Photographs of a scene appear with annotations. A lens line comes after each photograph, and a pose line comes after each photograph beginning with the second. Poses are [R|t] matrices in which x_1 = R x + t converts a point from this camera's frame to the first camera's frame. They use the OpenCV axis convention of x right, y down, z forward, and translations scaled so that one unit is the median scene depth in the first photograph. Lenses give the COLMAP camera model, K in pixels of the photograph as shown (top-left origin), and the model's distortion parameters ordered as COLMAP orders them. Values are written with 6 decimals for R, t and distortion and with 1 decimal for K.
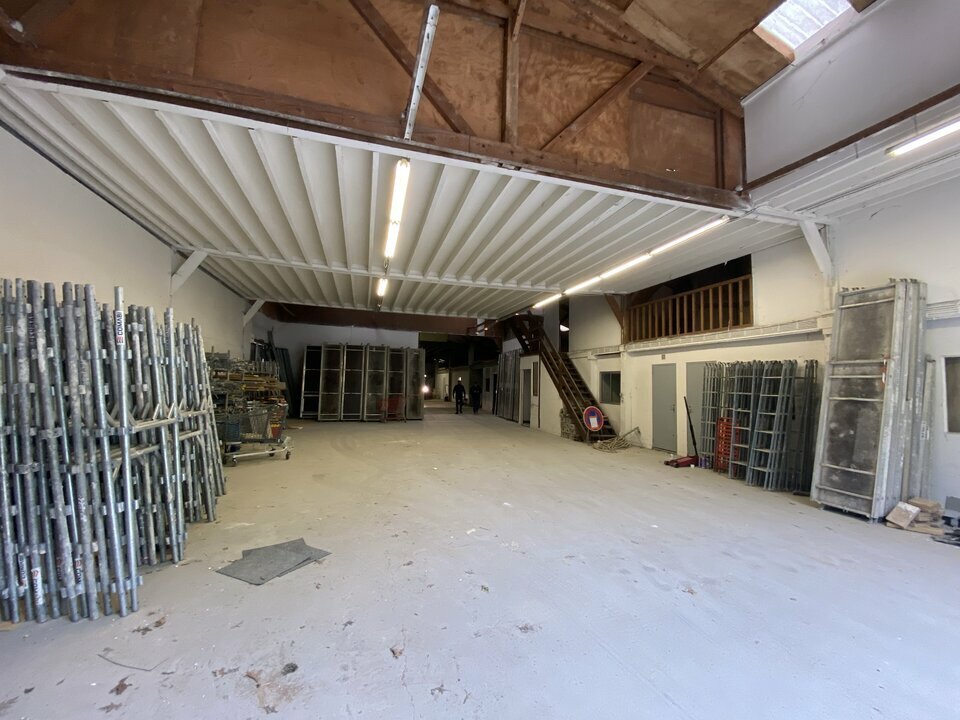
lens RADIAL K [[389.3, 0, 475.9], [0, 389.3, 359.2], [0, 0, 1]] dist [-0.005911, -0.000384]
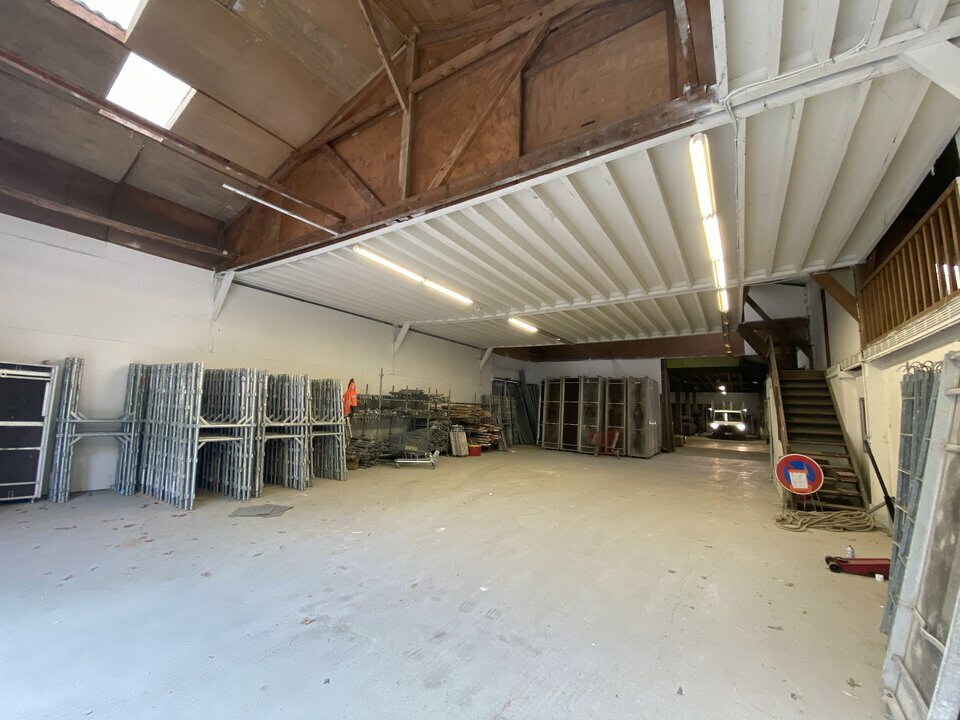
lens RADIAL K [[389.3, 0, 476.5], [0, 389.3, 358.0], [0, 0, 1]] dist [-0.005911, -0.000384]
pose [[0.638252, -0.101553, -0.763100, 0.967409], [0.031221, 0.993860, -0.106149, 0.039926], [0.769194, 0.043925, 0.637504, 0.407271]]
